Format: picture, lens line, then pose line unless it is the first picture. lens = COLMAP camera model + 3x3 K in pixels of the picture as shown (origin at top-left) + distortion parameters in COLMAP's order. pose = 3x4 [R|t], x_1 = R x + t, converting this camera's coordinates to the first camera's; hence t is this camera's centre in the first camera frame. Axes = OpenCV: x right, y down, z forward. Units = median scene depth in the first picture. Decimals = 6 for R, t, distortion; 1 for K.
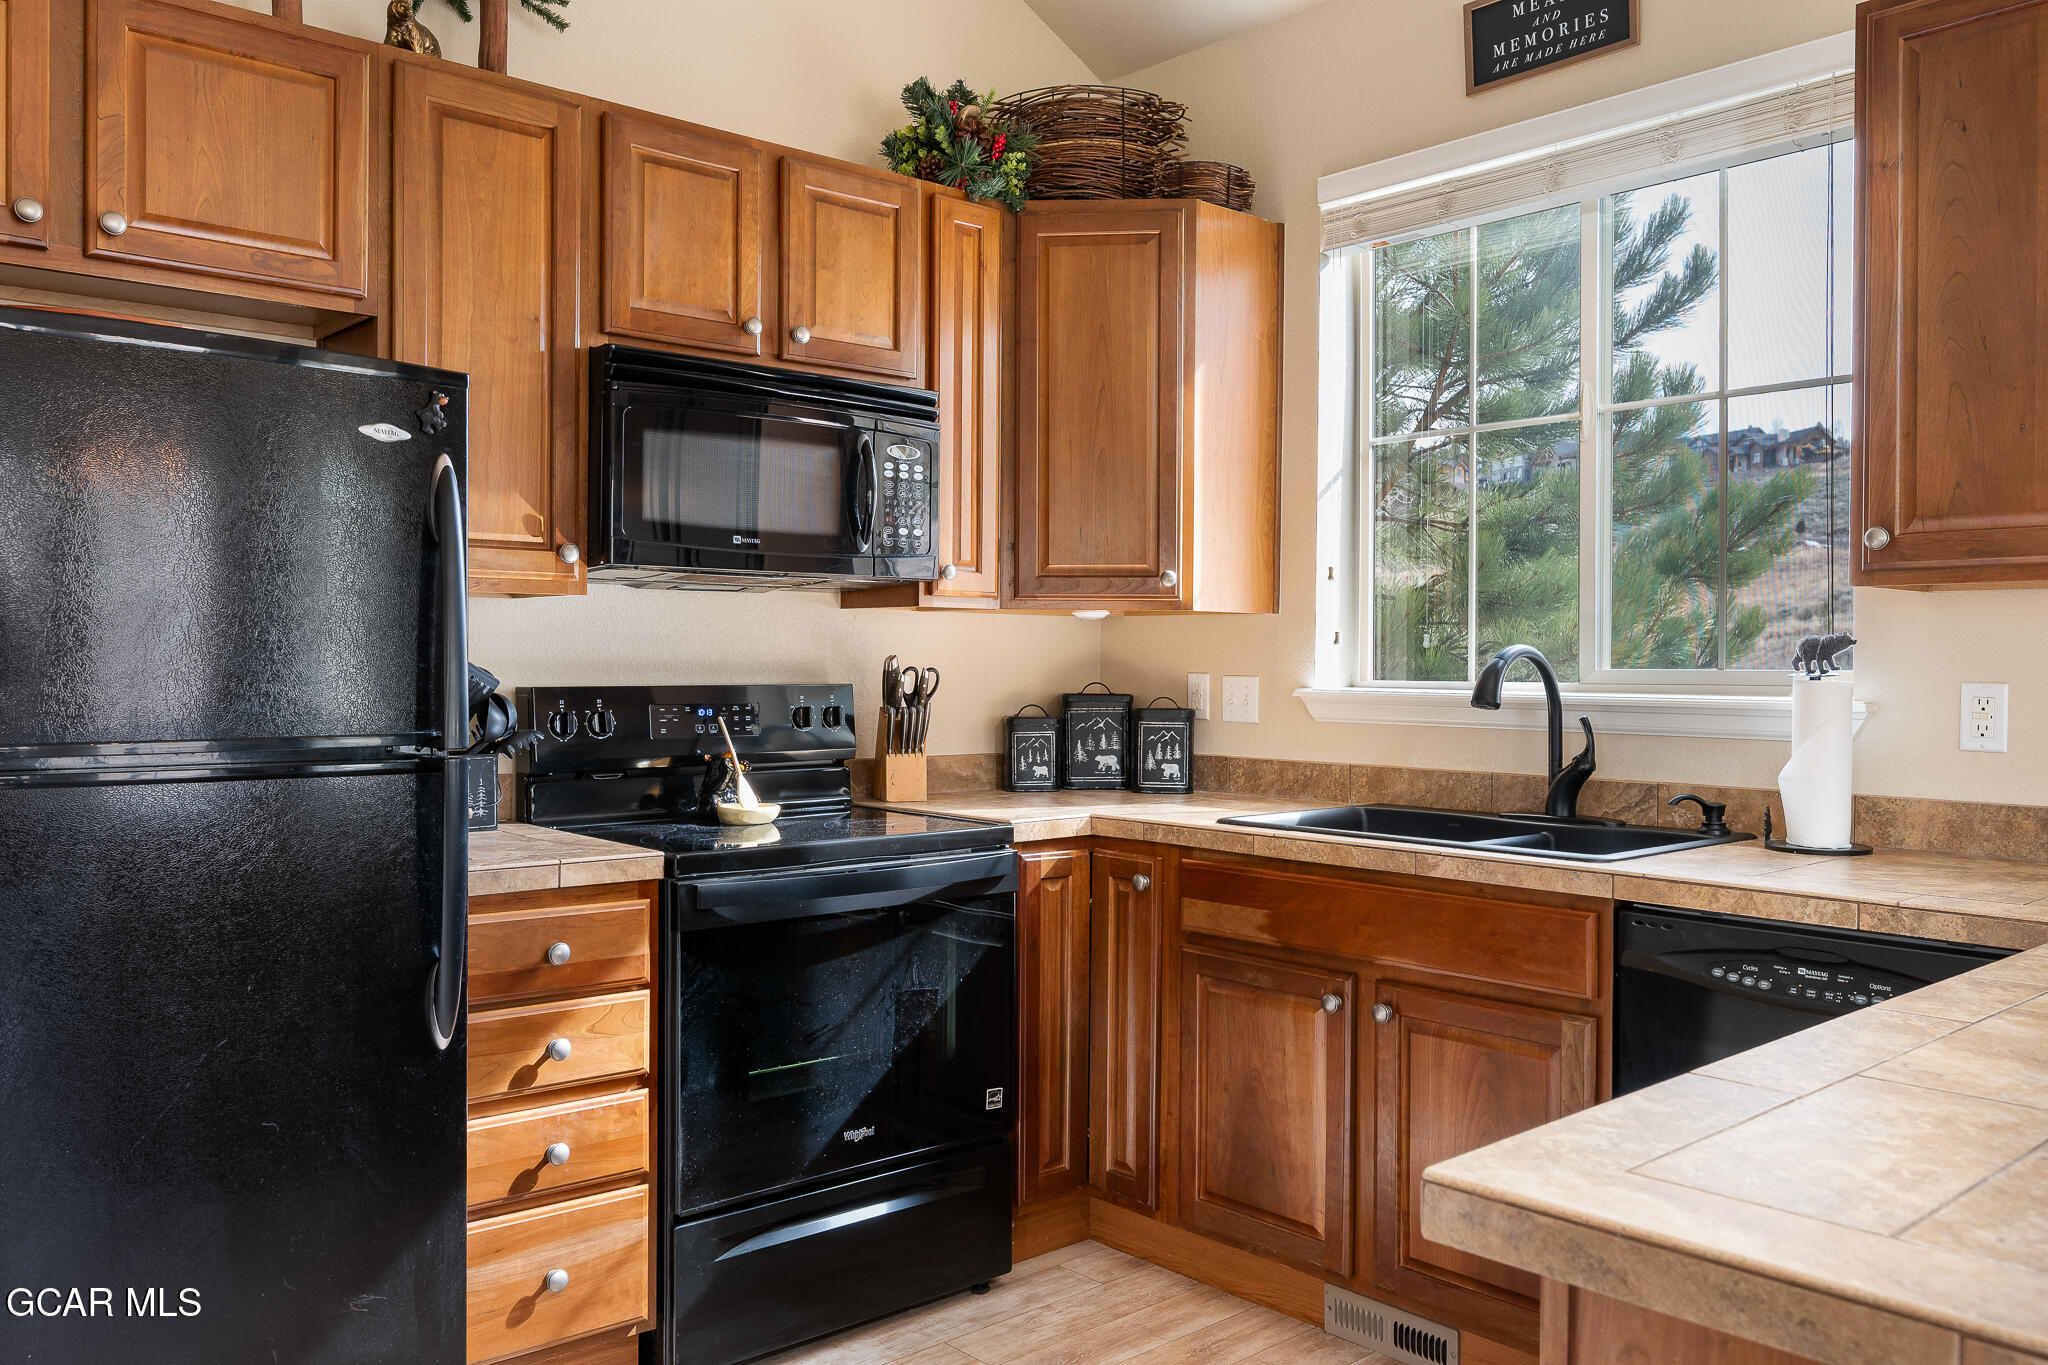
lens RADIAL K [[1594.1, 0, 1056.4], [0, 1594.1, 679.8], [0, 0, 1]] dist [-0.004416, -0.000462]
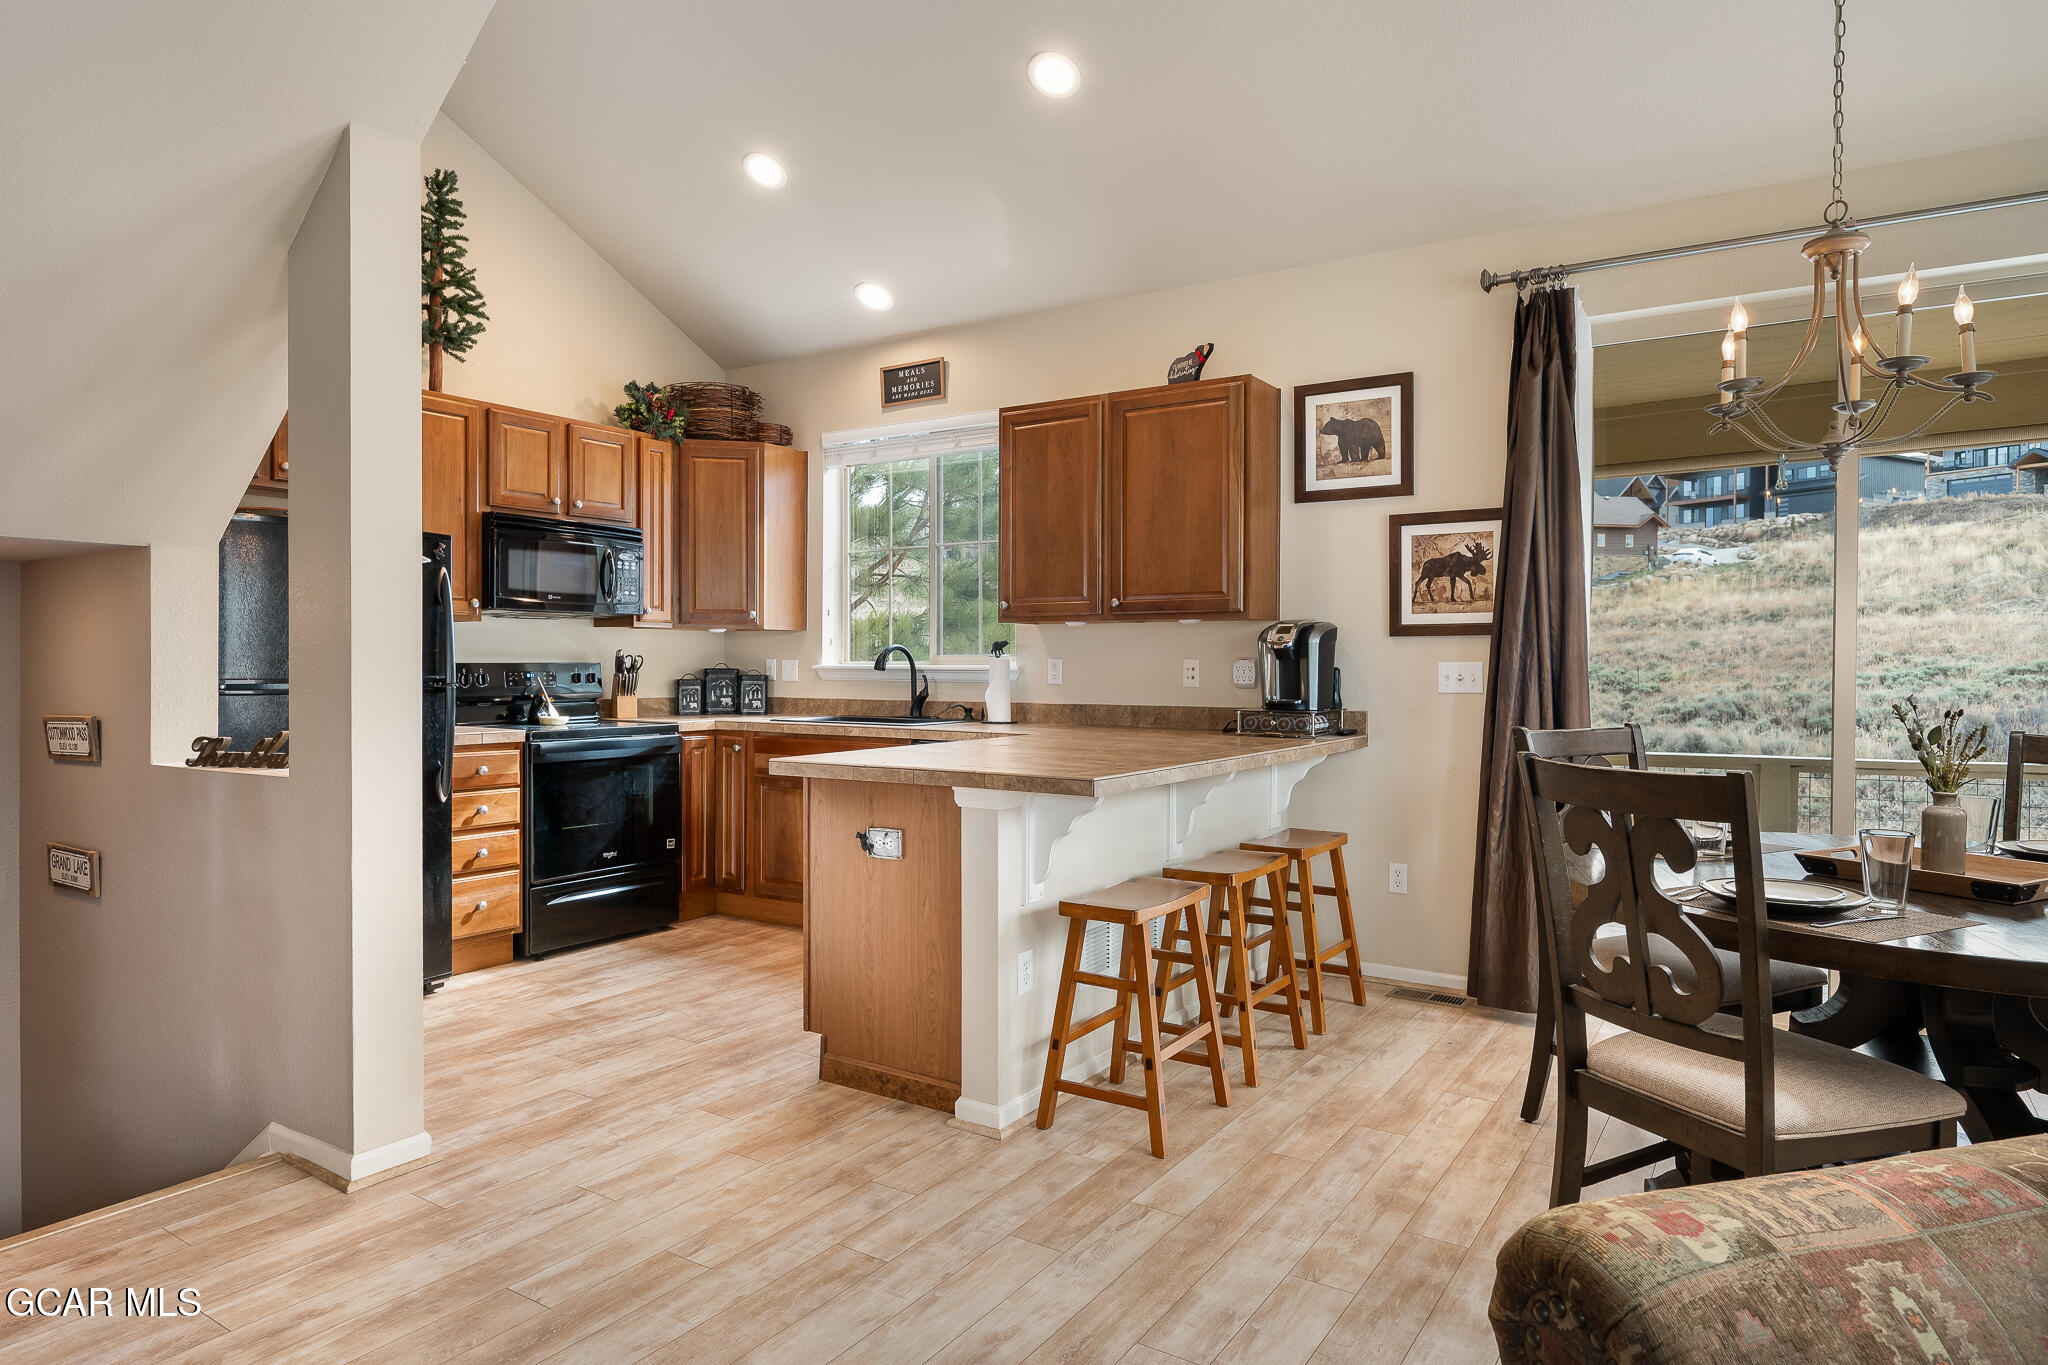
lens RADIAL K [[1202.3, 0, 1027.9], [0, 1202.3, 678.9], [0, 0, 1]] dist [-0.002824, 0.000393]
pose [[0.968852, -0.004704, 0.247597, 0.030685], [0.004404, 0.999989, 0.001765, 0.026447], [-0.247602, -0.000619, 0.968862, -0.774197]]
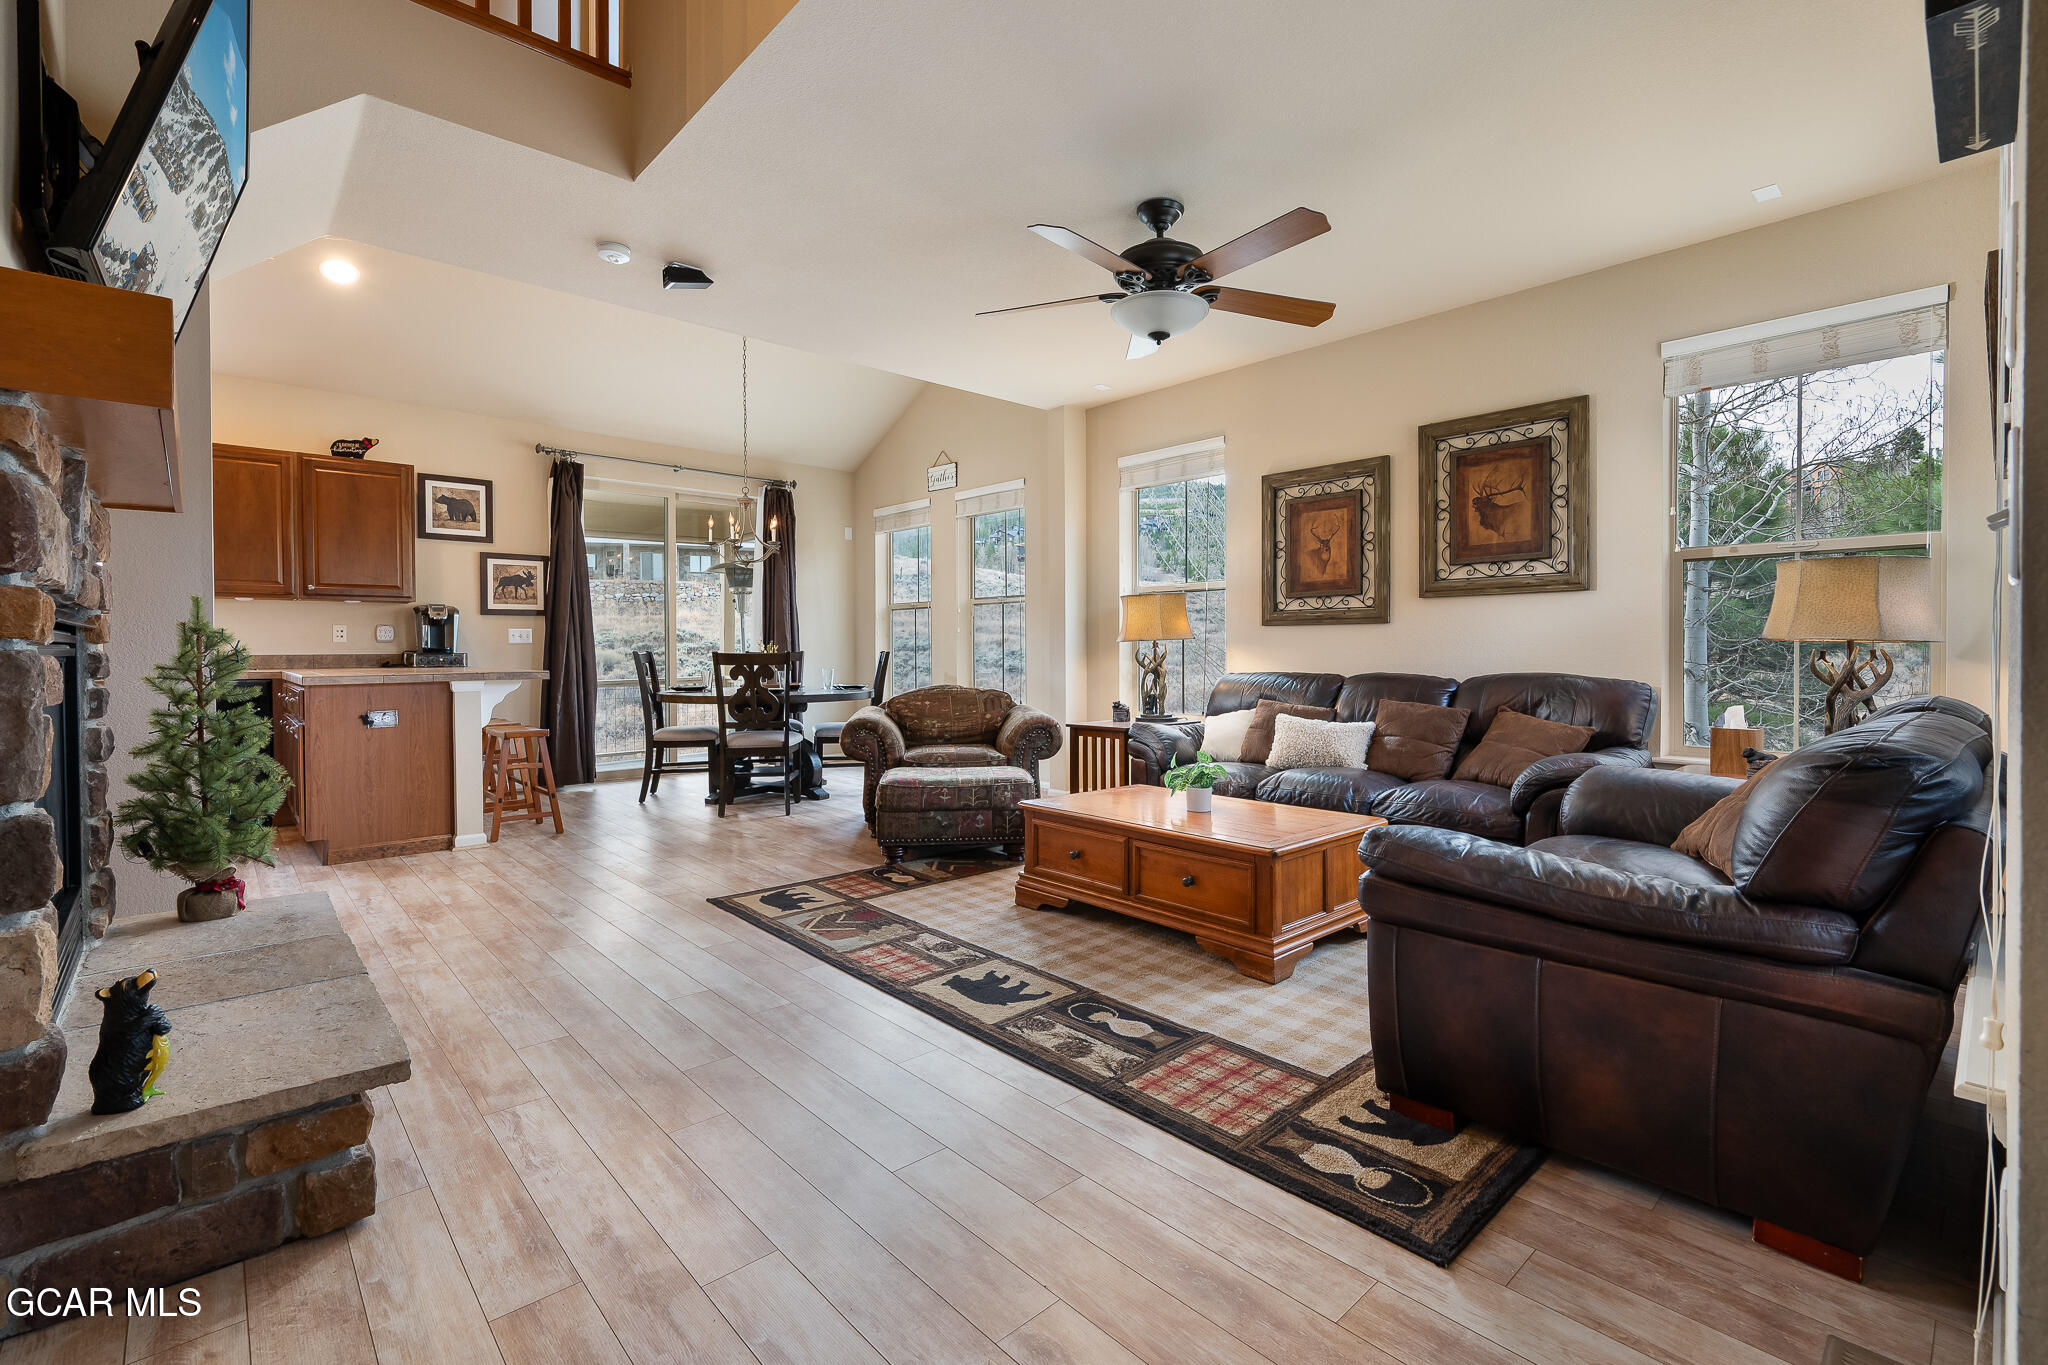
lens RADIAL K [[906.5, 0, 1023.9], [0, 906.5, 662.1], [0, 0, 1]] dist [0.000328, -0.000496]
pose [[0.003697, -0.018312, 0.999825, -1.246476], [0.017526, 0.999680, 0.018244, 0.071690], [-0.999840, 0.017456, 0.004016, -0.749658]]
